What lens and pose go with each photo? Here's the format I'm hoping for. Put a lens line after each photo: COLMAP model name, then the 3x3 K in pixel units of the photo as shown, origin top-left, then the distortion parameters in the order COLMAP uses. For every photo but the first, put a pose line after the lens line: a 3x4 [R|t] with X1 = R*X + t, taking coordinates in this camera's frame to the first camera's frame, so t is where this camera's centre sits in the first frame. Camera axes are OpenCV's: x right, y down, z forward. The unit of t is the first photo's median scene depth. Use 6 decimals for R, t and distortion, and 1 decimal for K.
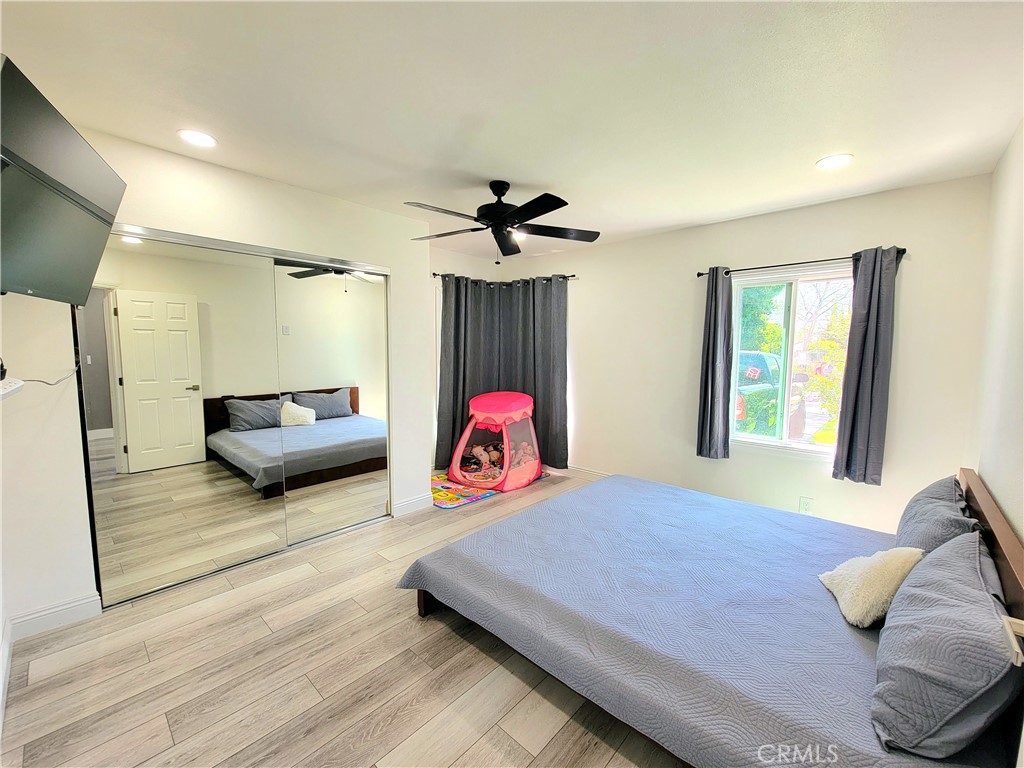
lens RADIAL K [[418.5, 0, 512.0], [0, 418.5, 384.0], [0, 0, 1]] dist [-0.002092, -0.000620]
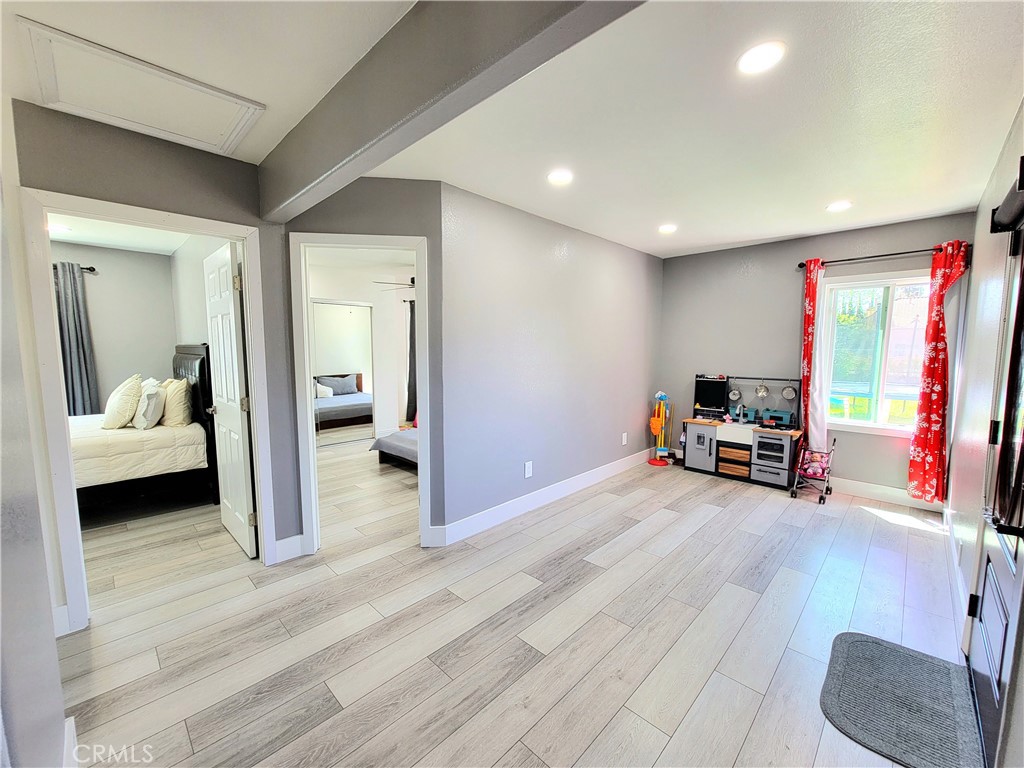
lens RADIAL K [[418.5, 0, 512.0], [0, 418.5, 384.0], [0, 0, 1]] dist [-0.002092, -0.000620]
pose [[0.999556, -0.002673, -0.029692, 0.213156], [0.002699, 0.999996, 0.000817, 0.047654], [0.029690, -0.000896, 0.999559, -0.471242]]
